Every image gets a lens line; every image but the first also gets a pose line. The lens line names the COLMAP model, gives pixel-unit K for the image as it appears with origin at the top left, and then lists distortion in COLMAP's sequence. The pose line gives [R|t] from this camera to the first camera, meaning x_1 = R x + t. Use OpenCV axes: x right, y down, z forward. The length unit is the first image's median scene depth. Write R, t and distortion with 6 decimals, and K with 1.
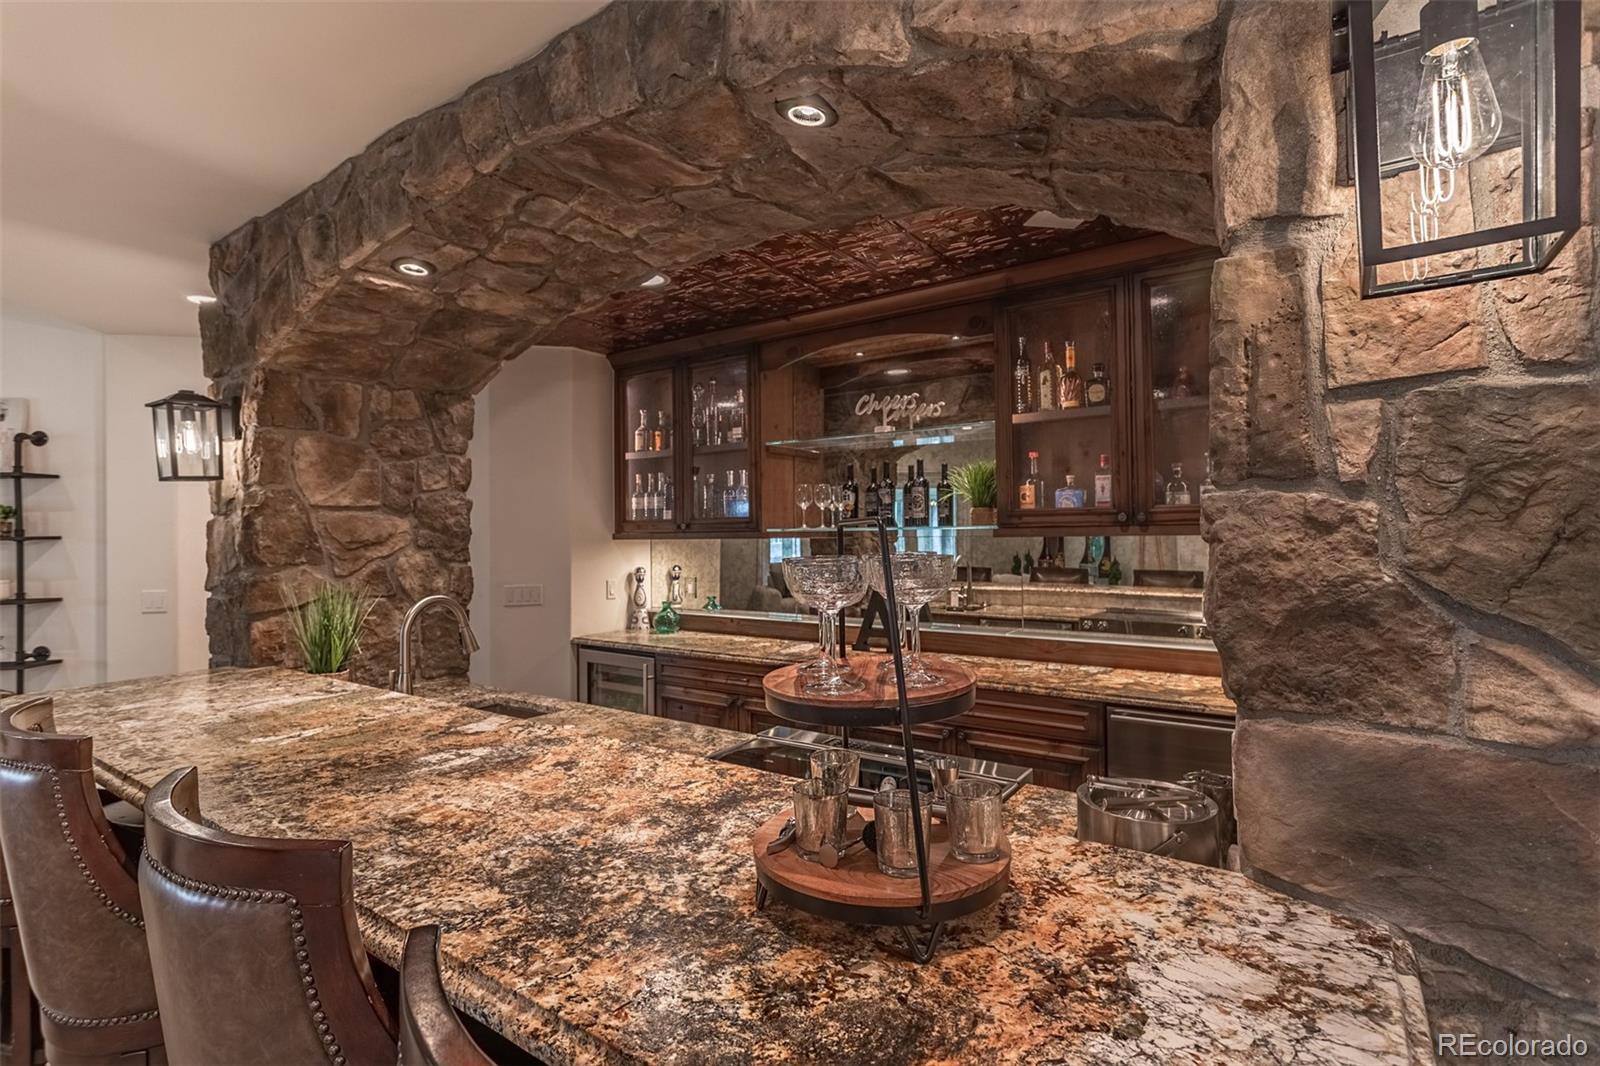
lens RADIAL K [[758.7, 0, 806.5], [0, 758.7, 513.9], [0, 0, 1]] dist [0.001368, 0.000355]
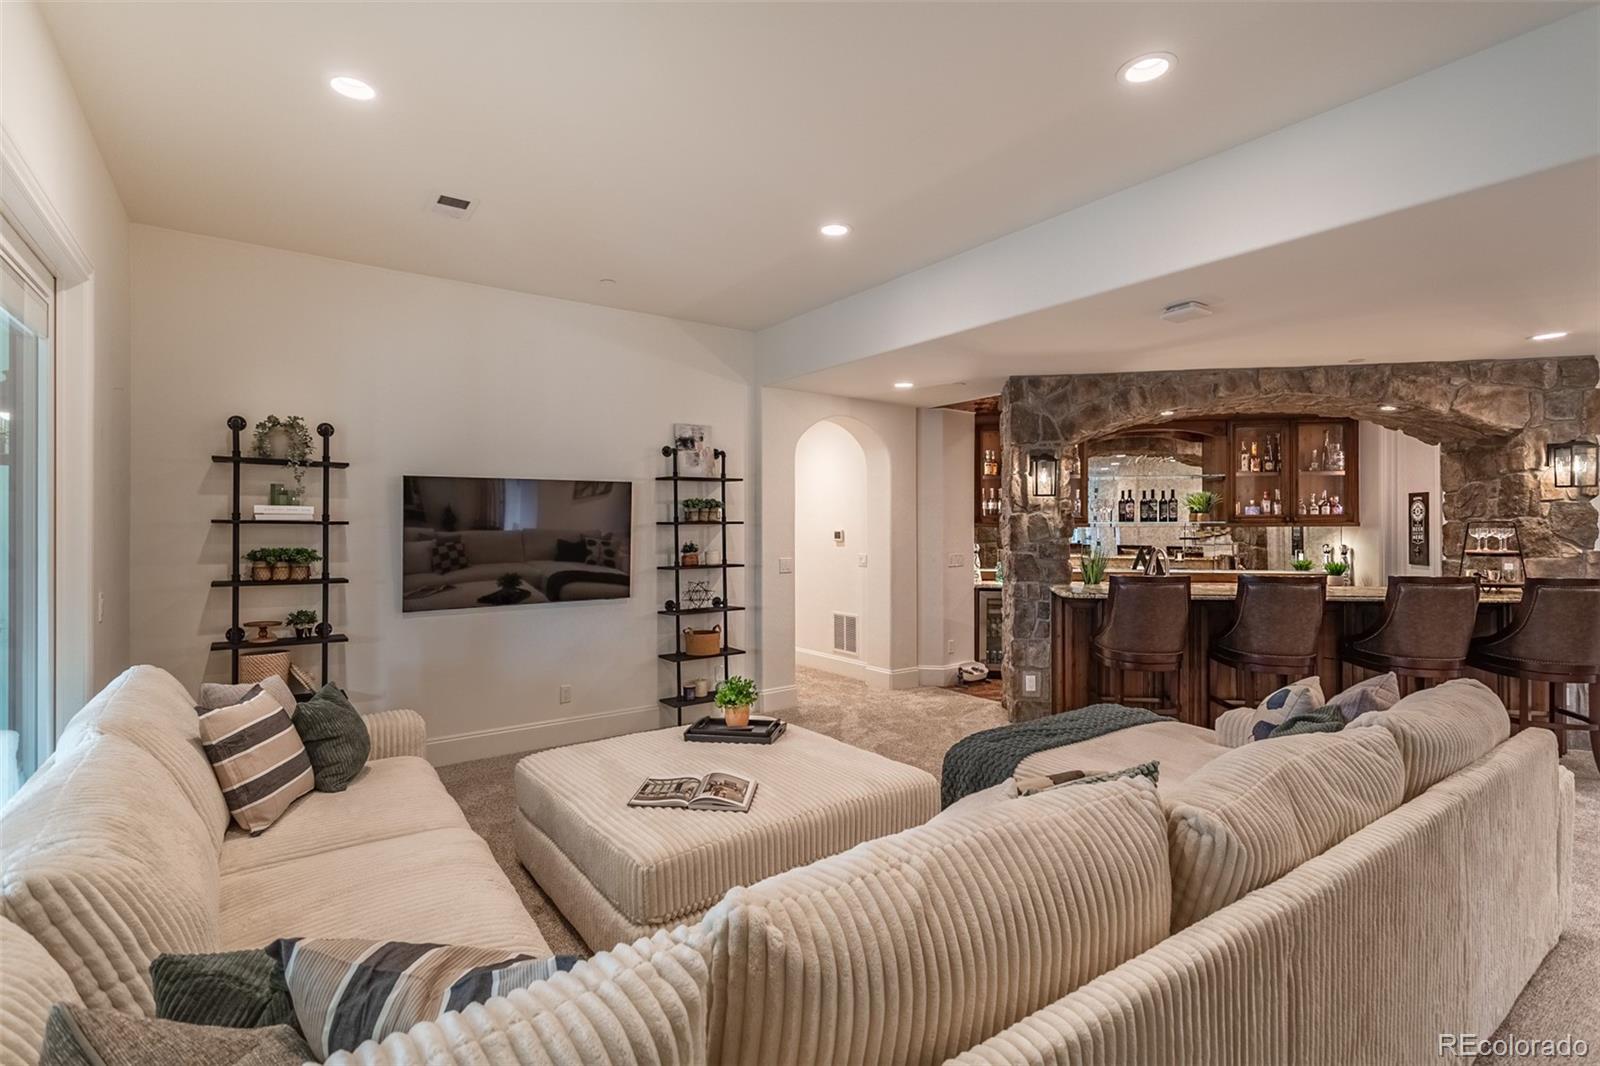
lens RADIAL K [[758.7, 0, 806.5], [0, 758.7, 513.9], [0, 0, 1]] dist [0.001368, 0.000355]
pose [[0.907507, 0.015678, 0.419744, -6.767883], [-0.018859, 0.999816, 0.003431, 0.026064], [-0.419613, -0.011030, 0.907636, -1.893649]]
